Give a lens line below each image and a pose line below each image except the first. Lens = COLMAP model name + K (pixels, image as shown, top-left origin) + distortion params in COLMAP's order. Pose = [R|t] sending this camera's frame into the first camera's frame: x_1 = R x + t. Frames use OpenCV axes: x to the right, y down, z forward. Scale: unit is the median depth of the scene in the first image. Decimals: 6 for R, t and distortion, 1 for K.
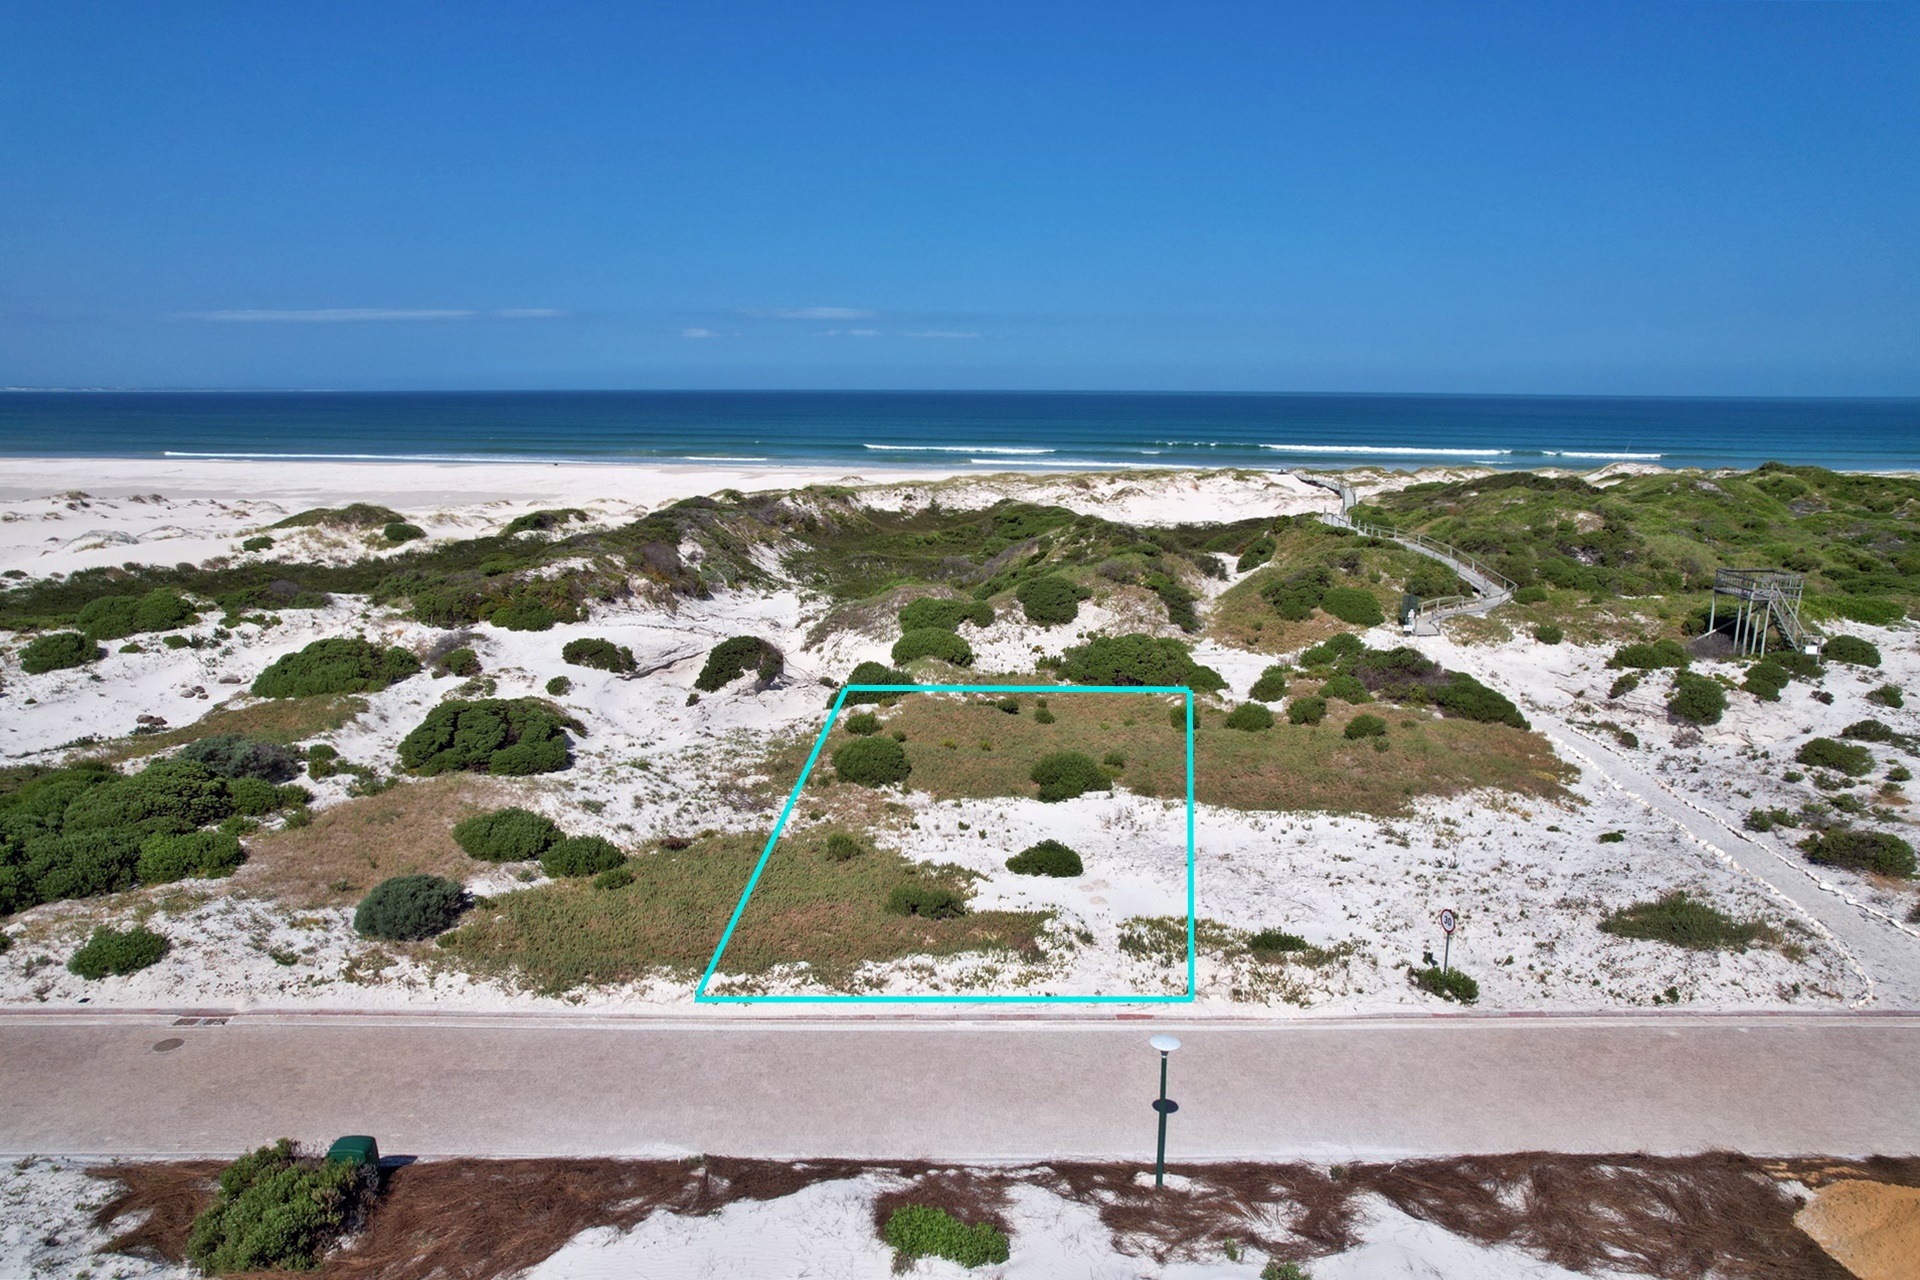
lens RADIAL K [[1229.2, 0, 956.8], [0, 1229.2, 622.9], [0, 0, 1]] dist [-0.074879, 0.067331]
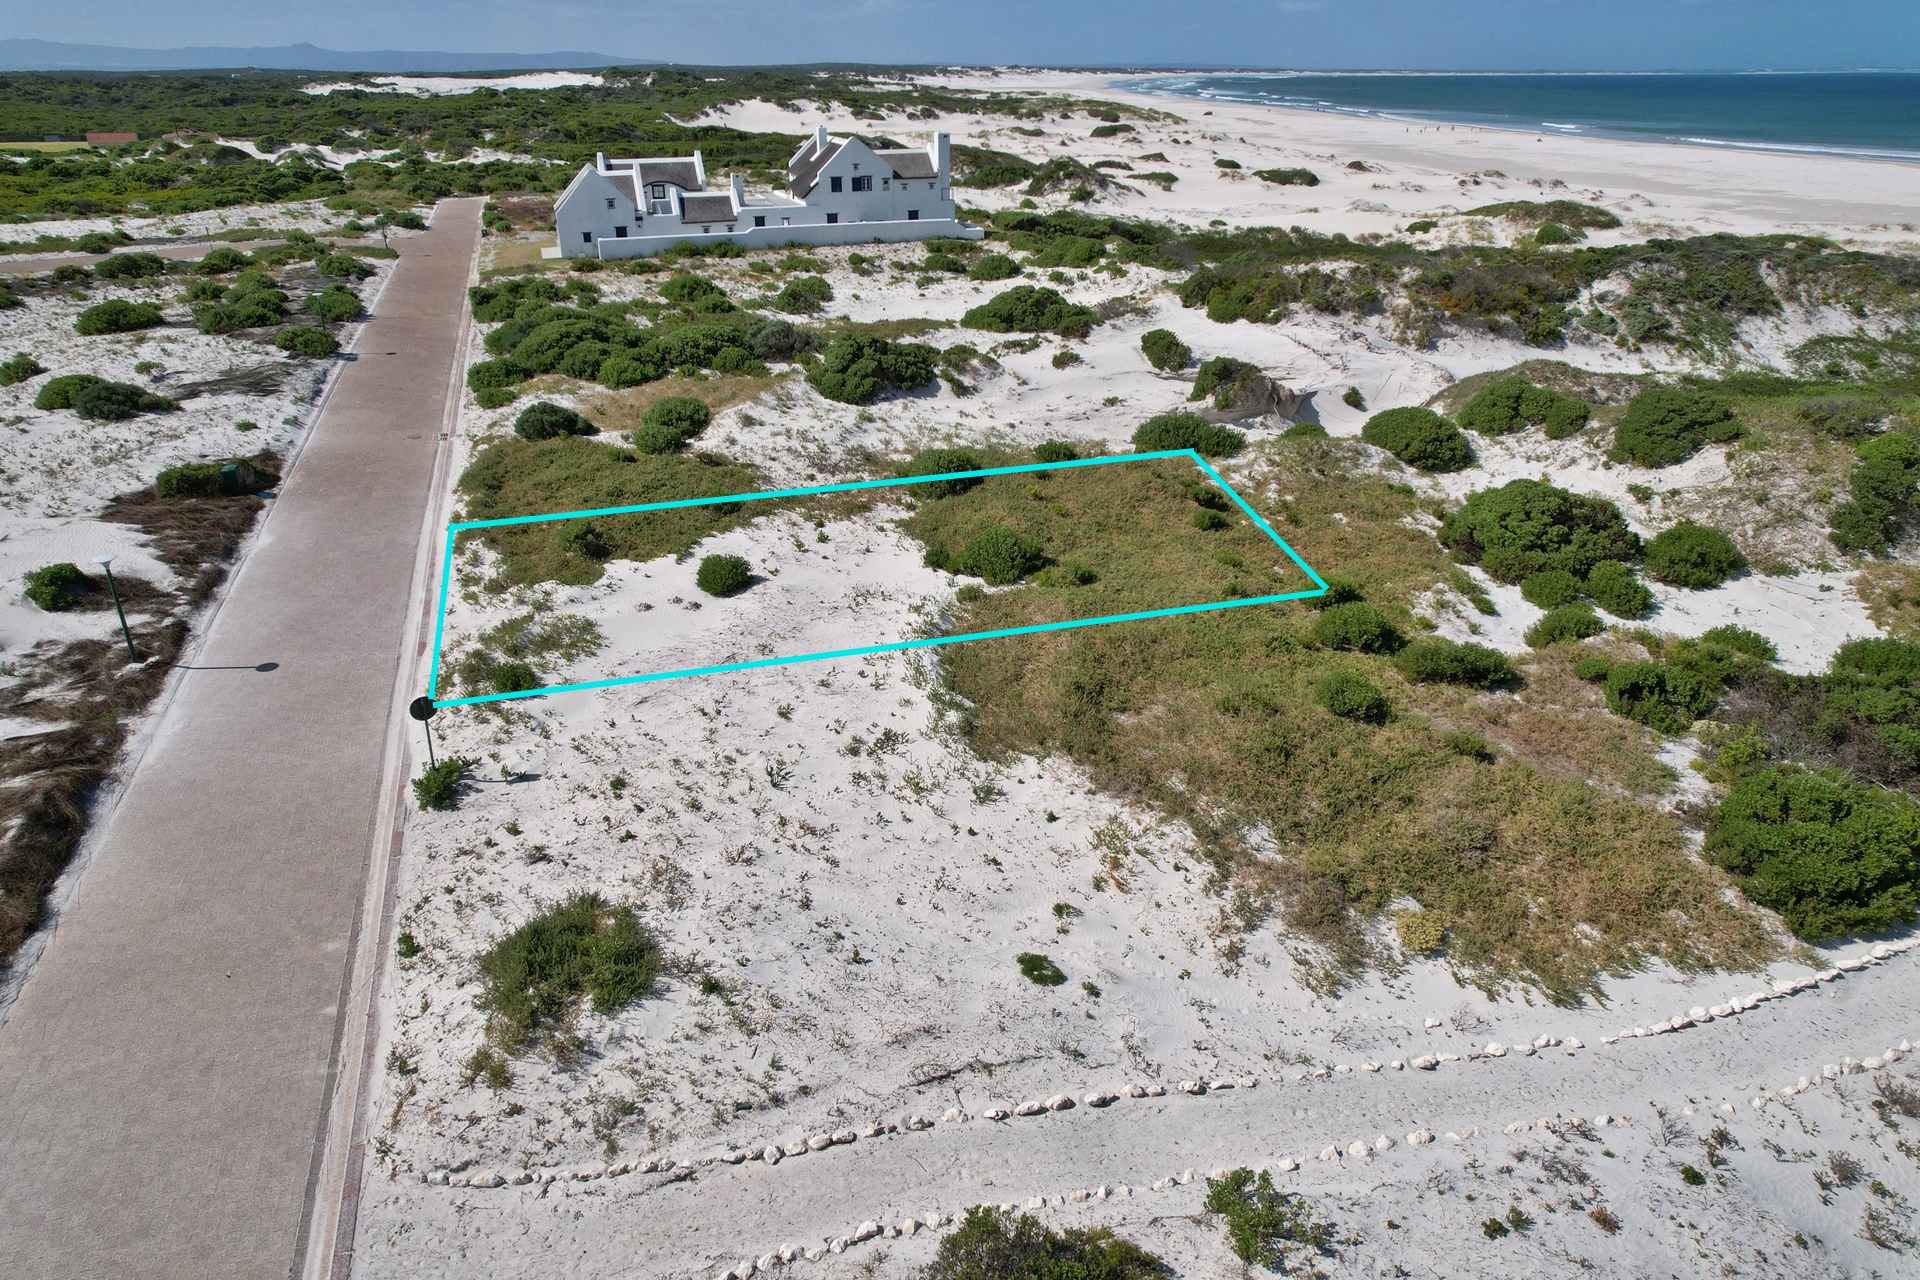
lens RADIAL K [[1222.1, 0, 956.4], [0, 1222.1, 631.4], [0, 0, 1]] dist [-0.072092, 0.064445]
pose [[0.309051, 0.399991, -0.862841, 0.626672], [-0.177766, 0.915561, 0.360759, -0.093611], [0.934284, 0.041891, 0.354060, 0.525363]]
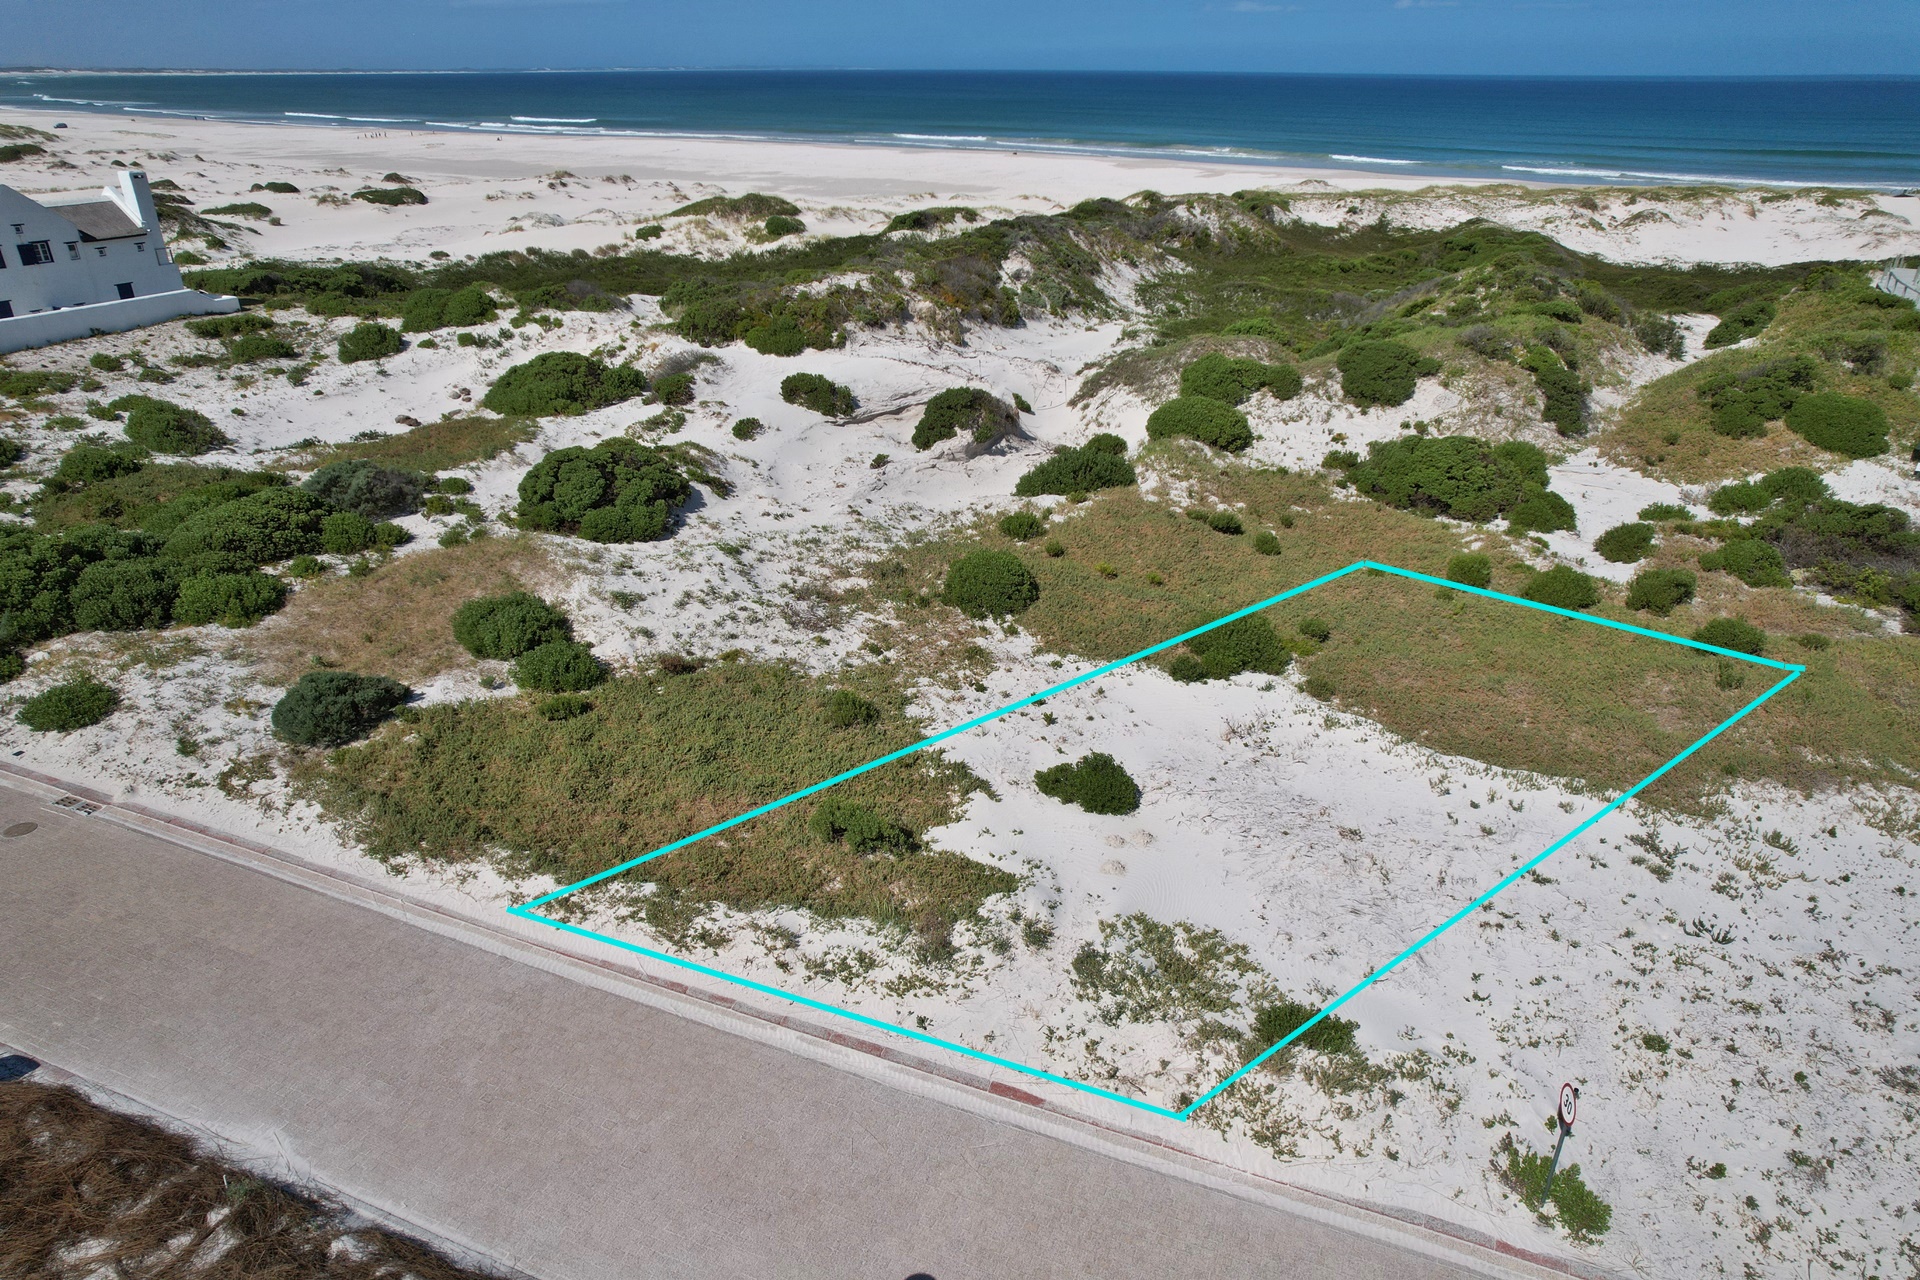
lens RADIAL K [[1222.1, 0, 956.4], [0, 1222.1, 631.4], [0, 0, 1]] dist [-0.072092, 0.064445]
pose [[0.918650, 0.166378, -0.358329, 0.153521], [-0.073874, 0.963342, 0.257904, -0.044705], [0.388104, -0.210453, 0.897265, 0.218585]]
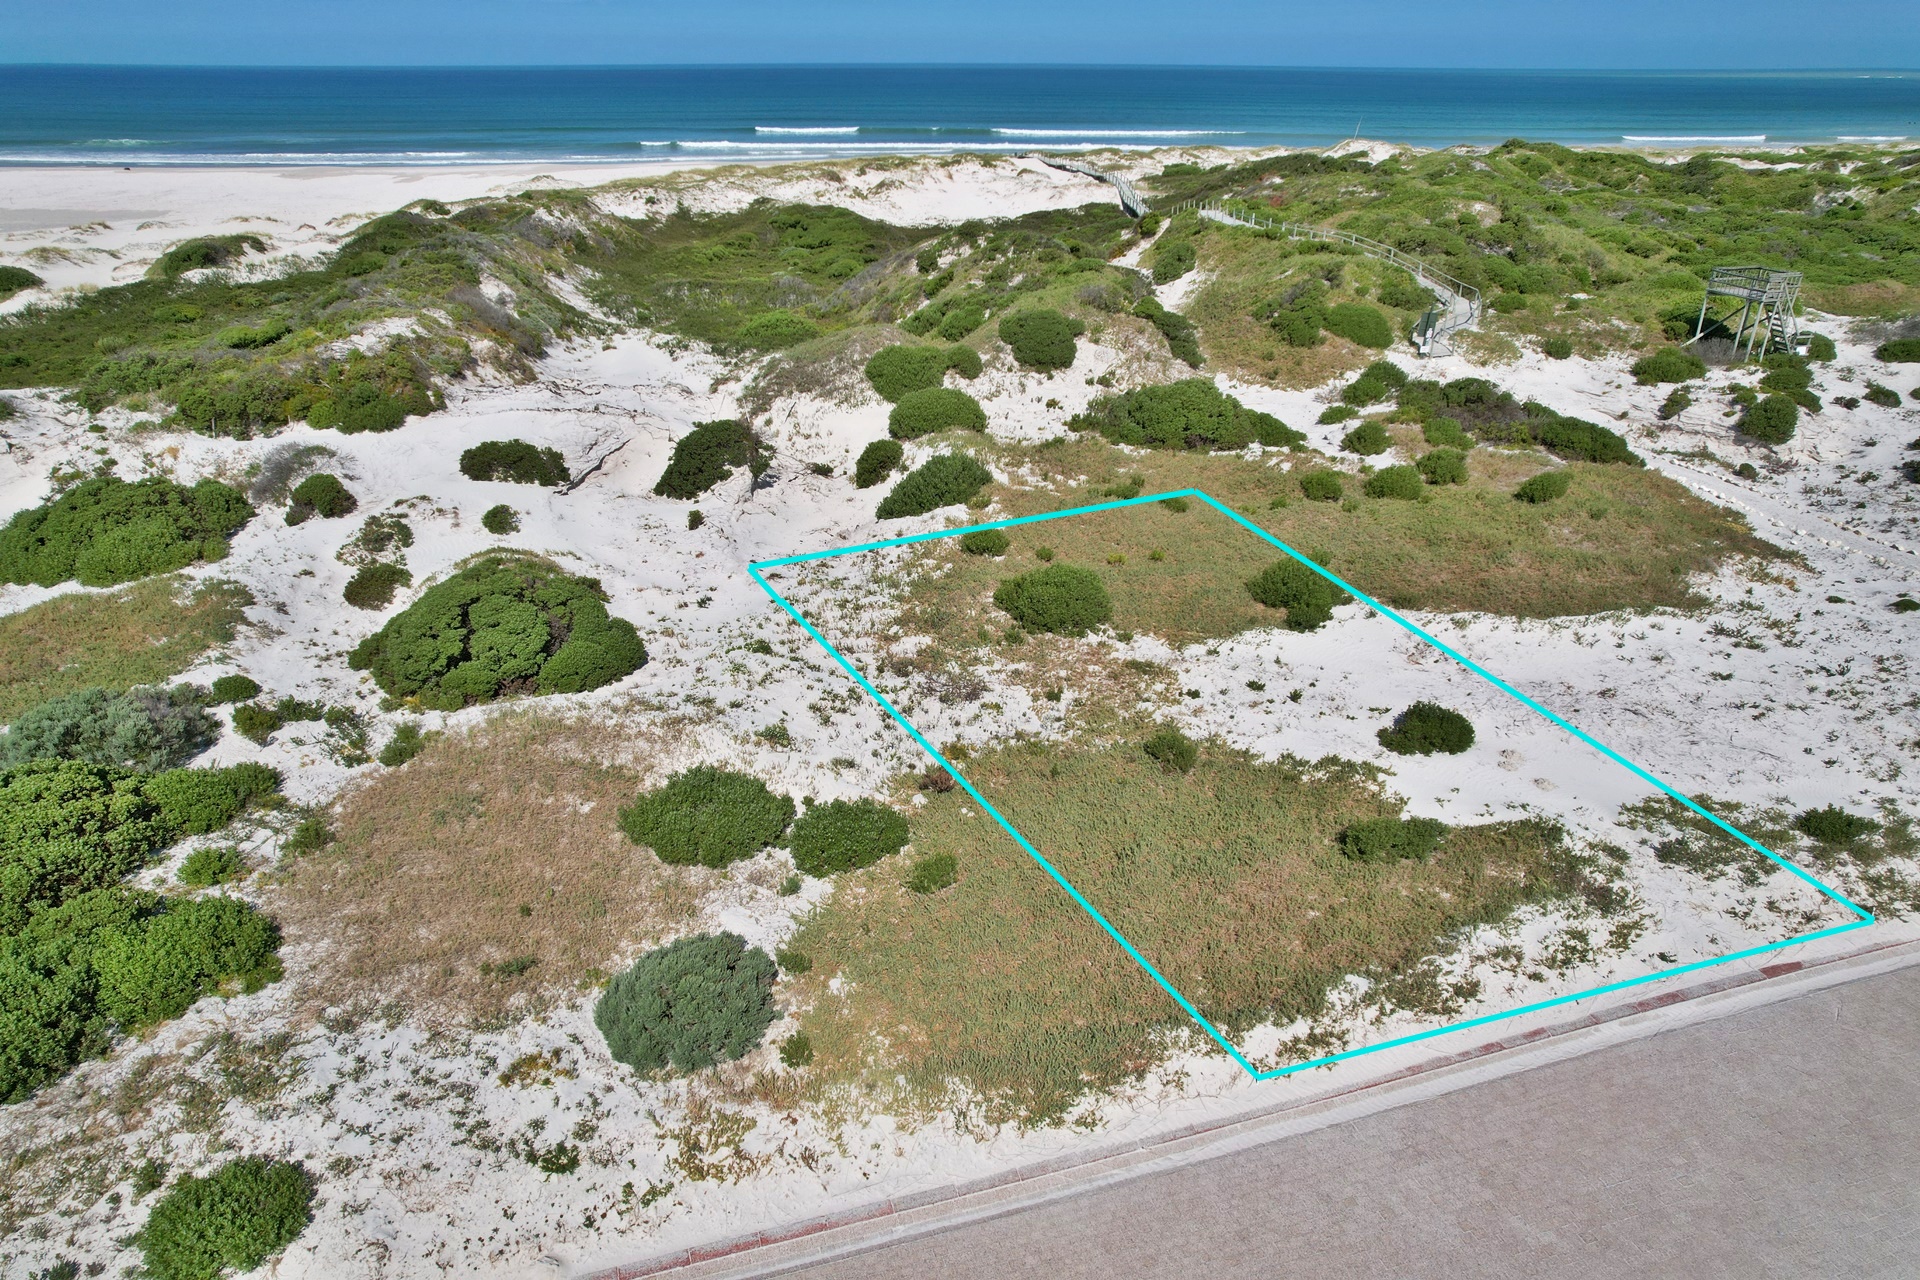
lens RADIAL K [[1229.2, 0, 956.8], [0, 1229.2, 622.9], [0, 0, 1]] dist [-0.074879, 0.067331]
pose [[0.957056, -0.122420, 0.262786, -0.255012], [0.054987, 0.966666, 0.250065, -0.050294], [-0.284639, -0.224876, 0.931886, 0.243654]]
